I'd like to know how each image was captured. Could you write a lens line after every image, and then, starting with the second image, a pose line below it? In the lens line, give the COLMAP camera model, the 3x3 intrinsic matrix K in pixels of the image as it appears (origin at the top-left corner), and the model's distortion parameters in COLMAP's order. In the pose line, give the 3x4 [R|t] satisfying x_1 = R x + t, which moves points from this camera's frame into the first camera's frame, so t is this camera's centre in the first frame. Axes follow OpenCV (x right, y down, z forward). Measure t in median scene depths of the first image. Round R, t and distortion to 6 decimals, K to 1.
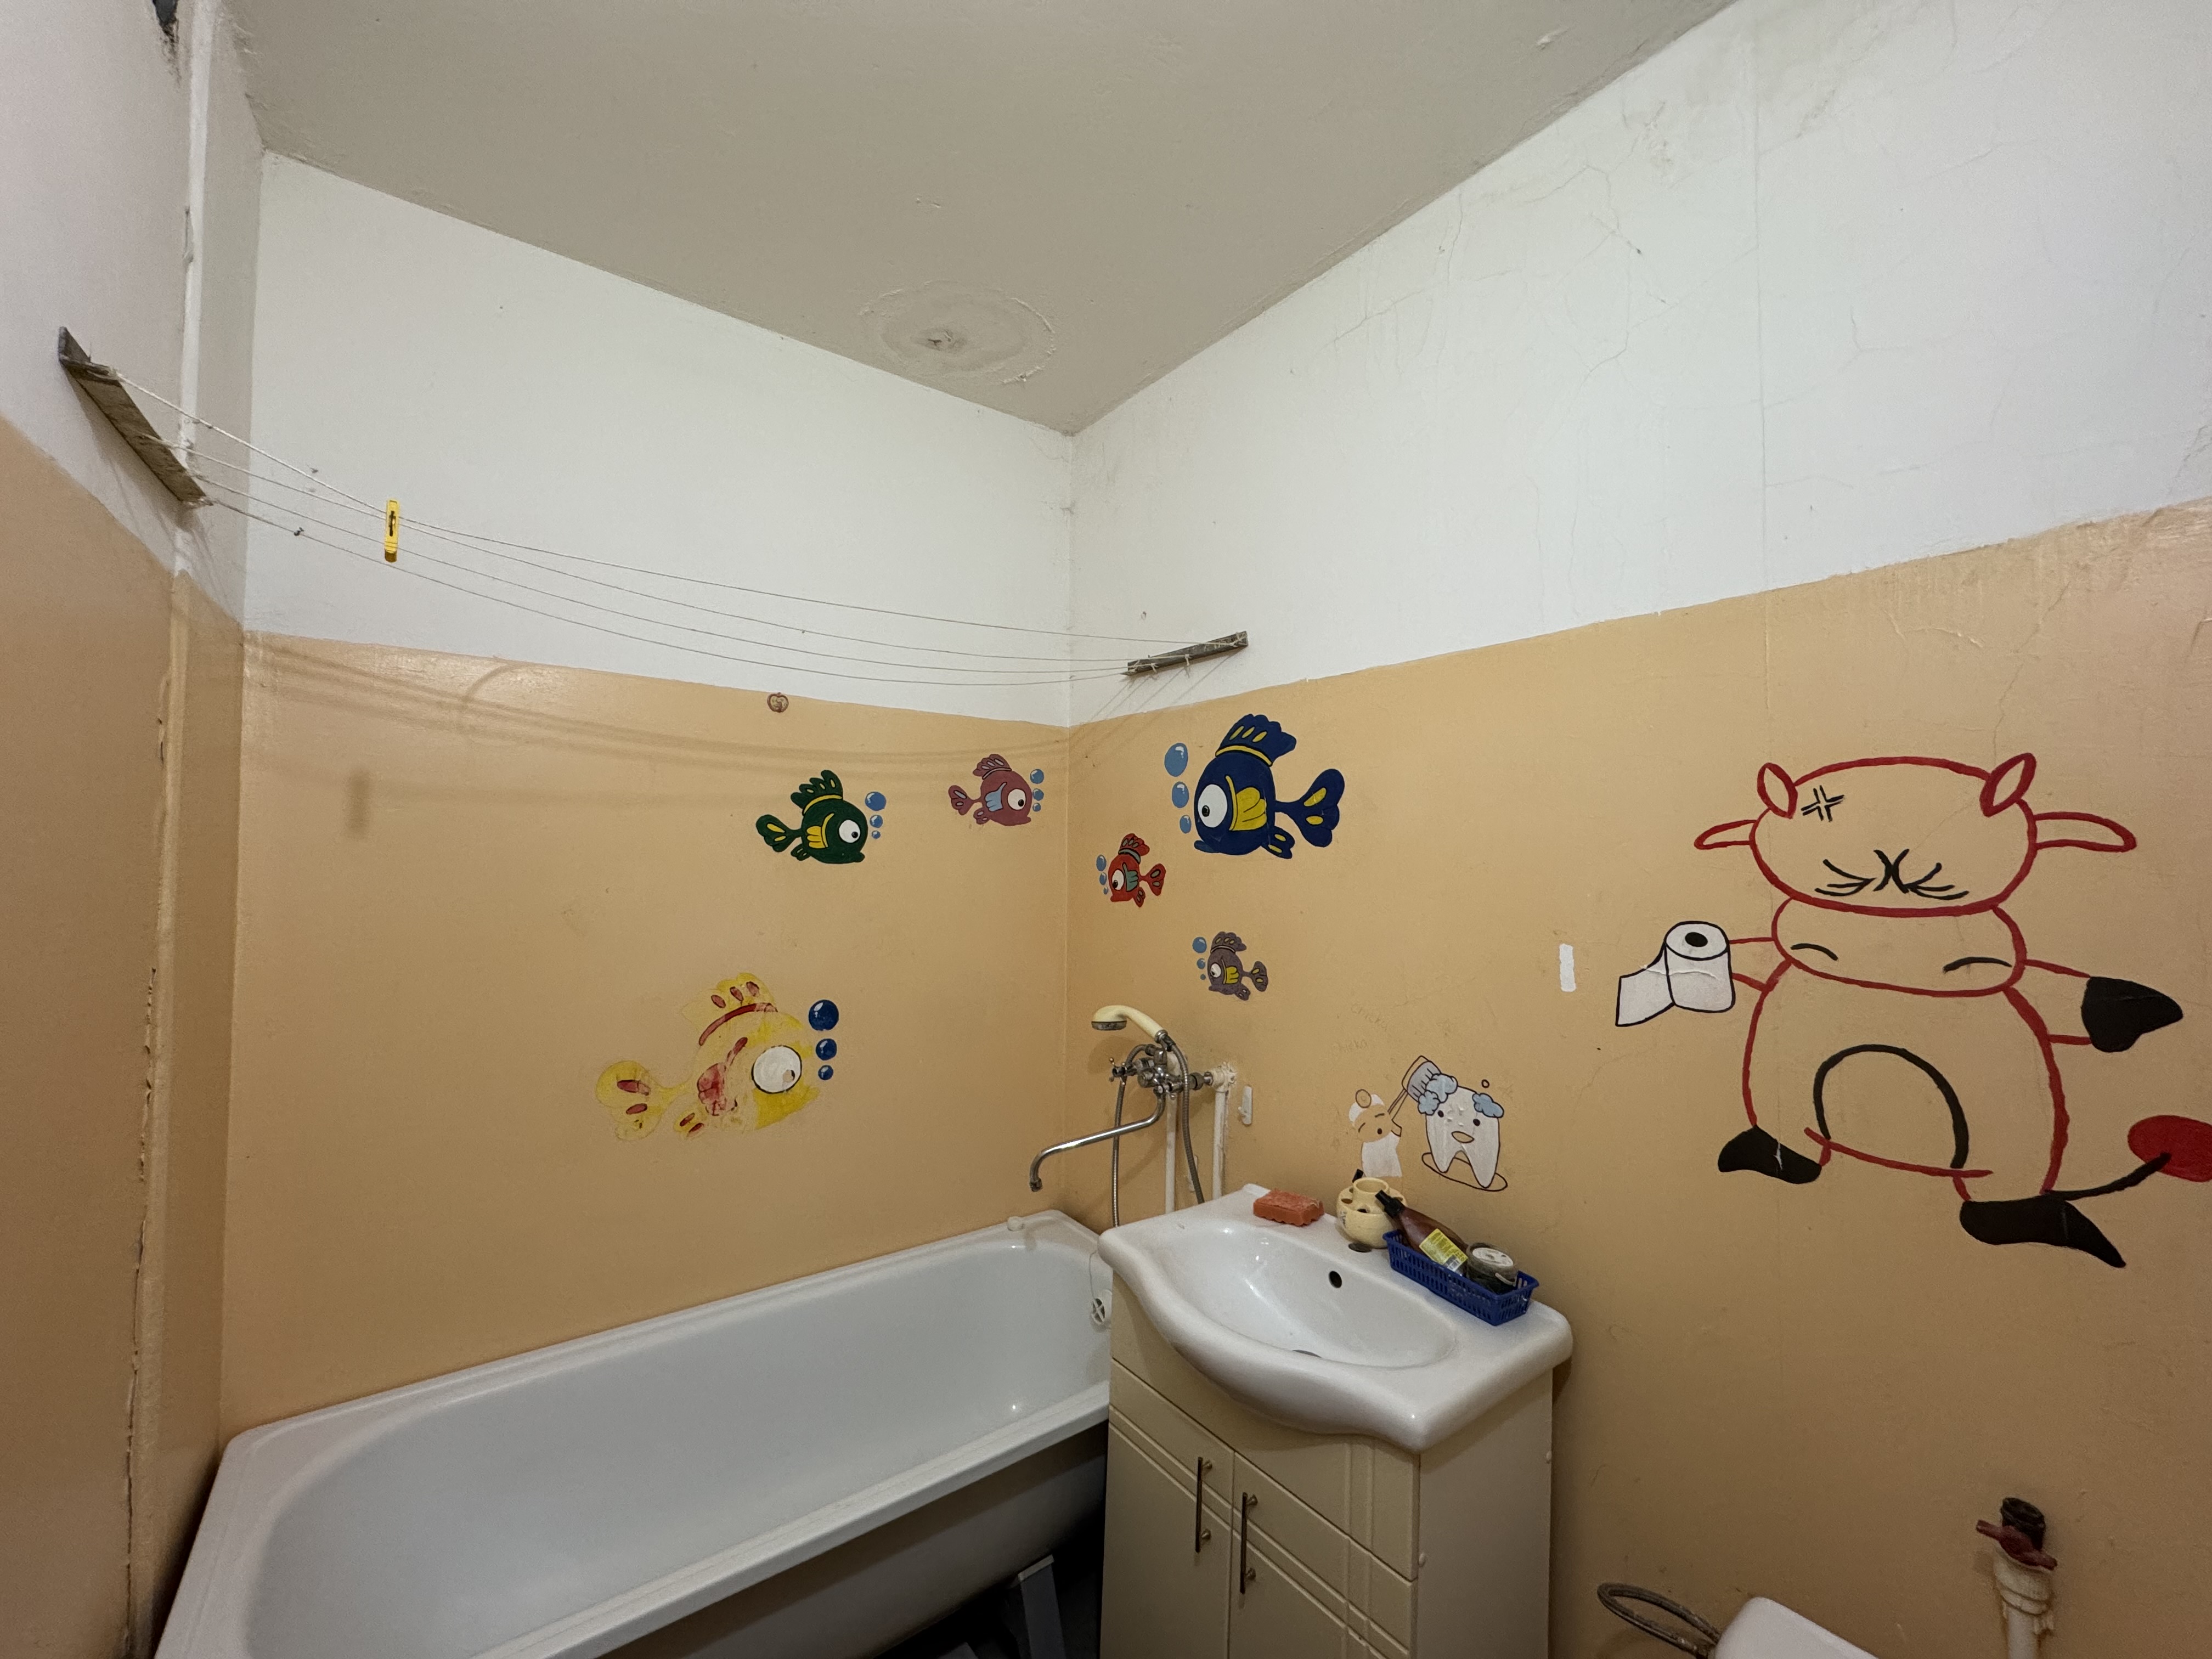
lens RADIAL K [[876.0, 0, 1101.4], [0, 876.0, 828.2], [0, 0, 1]] dist [-0.001333, 0.000281]
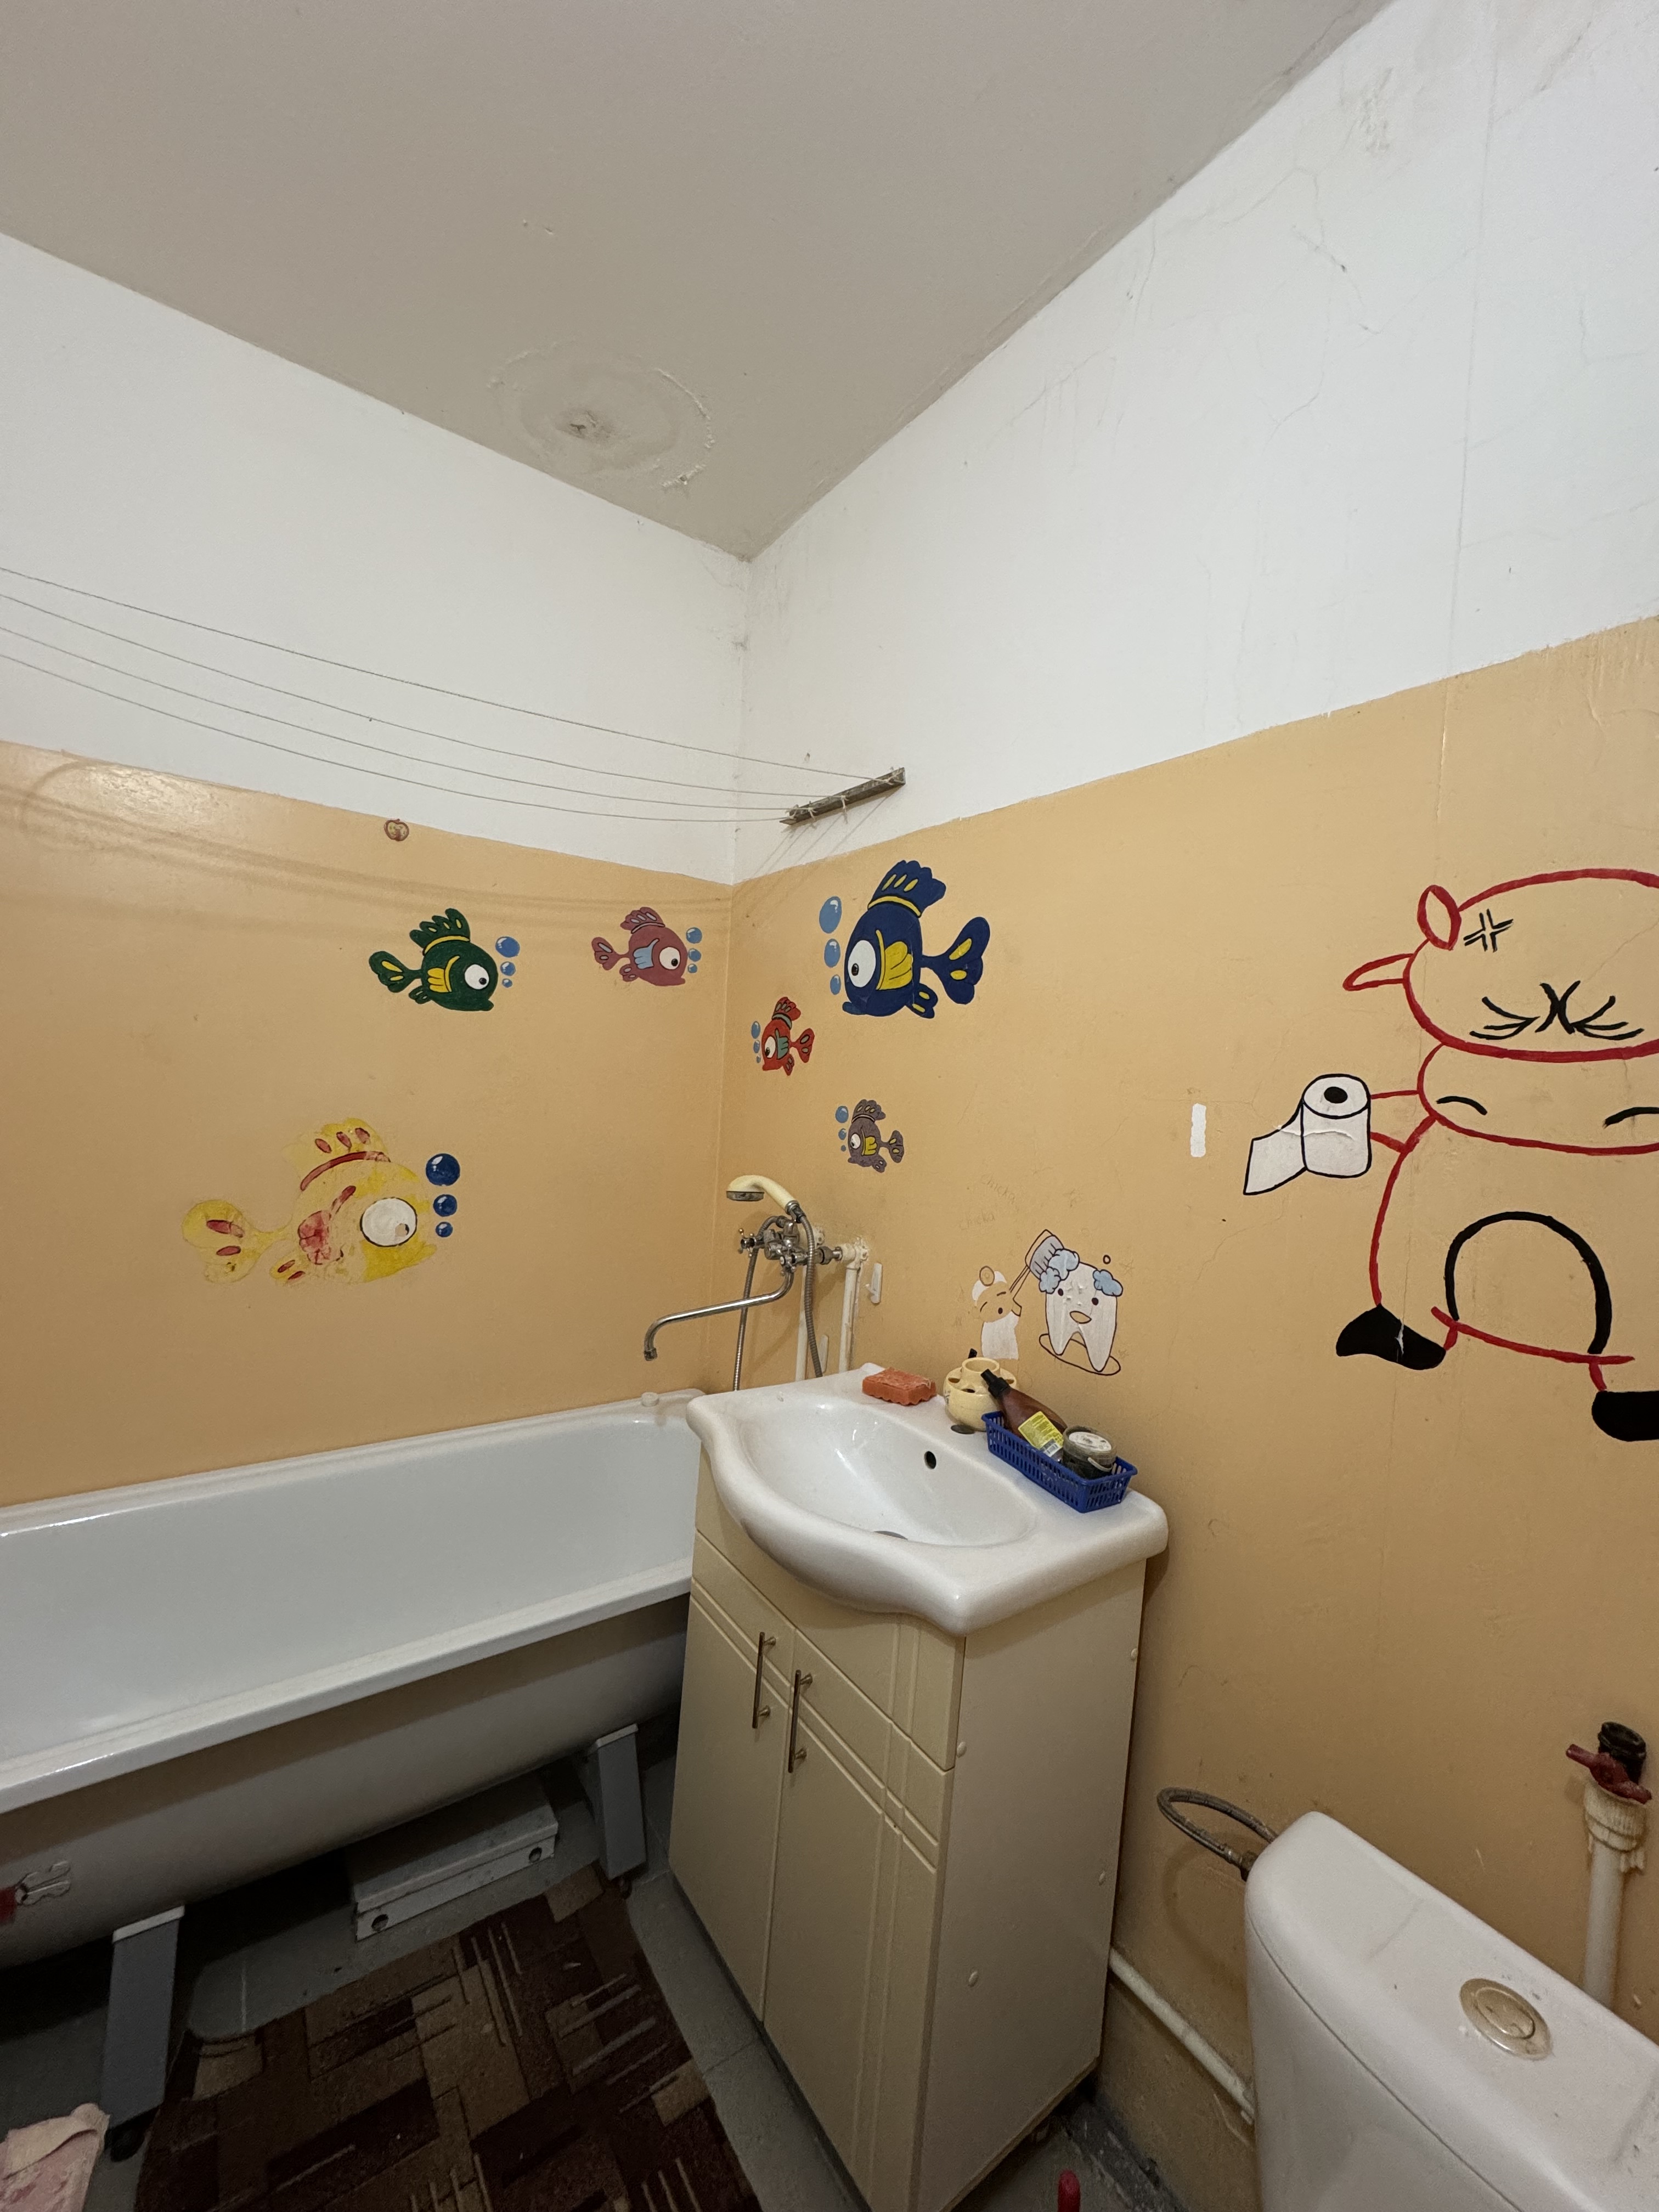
lens RADIAL K [[876.0, 0, 827.7], [0, 876.0, 1103.9], [0, 0, 1]] dist [-0.001333, 0.000281]
pose [[0.998587, 0.047885, -0.023055, 0.154975], [-0.046264, 0.996724, 0.066341, 0.080502], [0.026156, -0.065180, 0.997531, 0.093662]]
